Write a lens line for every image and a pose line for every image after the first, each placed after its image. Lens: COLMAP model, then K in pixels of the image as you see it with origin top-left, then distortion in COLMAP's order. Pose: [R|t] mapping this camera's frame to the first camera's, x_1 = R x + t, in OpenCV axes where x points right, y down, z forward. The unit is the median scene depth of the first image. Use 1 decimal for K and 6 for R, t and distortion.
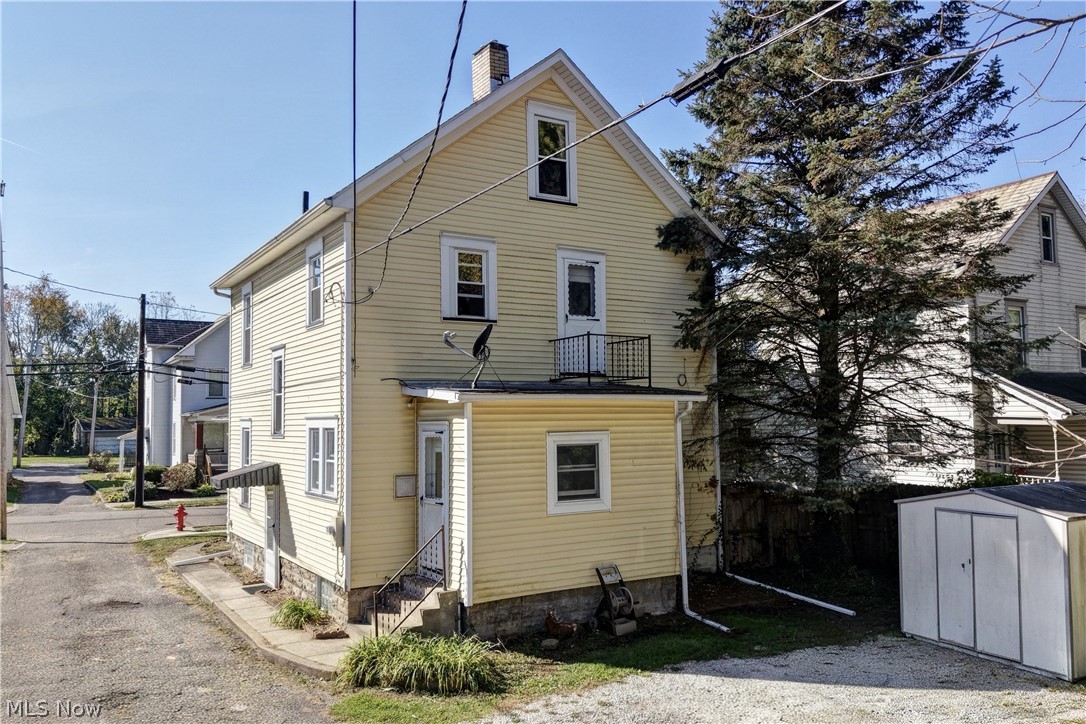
lens RADIAL K [[853.5, 0, 587.9], [0, 853.5, 362.6], [0, 0, 1]] dist [0.006718, -0.001489]
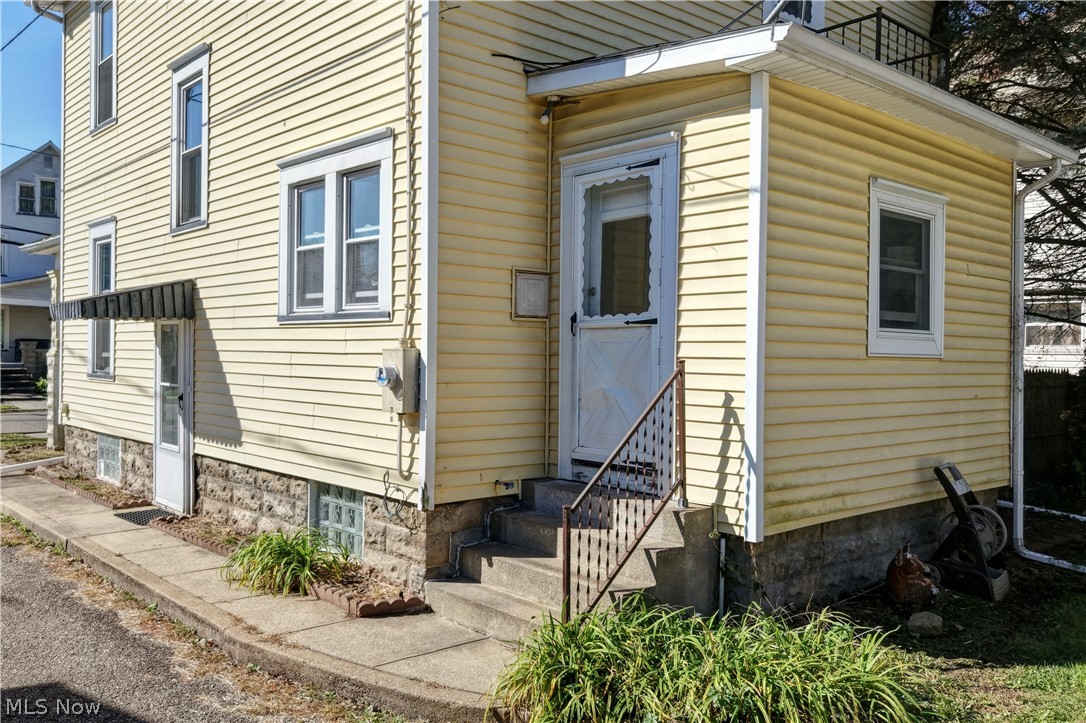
lens RADIAL K [[895.2, 0, 543.0], [0, 895.2, 372.0], [0, 0, 1]] dist [0.050308, -0.095644]
pose [[0.987141, 0.026950, 0.157564, -0.261355], [-0.039821, 0.996070, 0.079114, 0.135985], [-0.154813, -0.084371, 0.984335, 0.466998]]
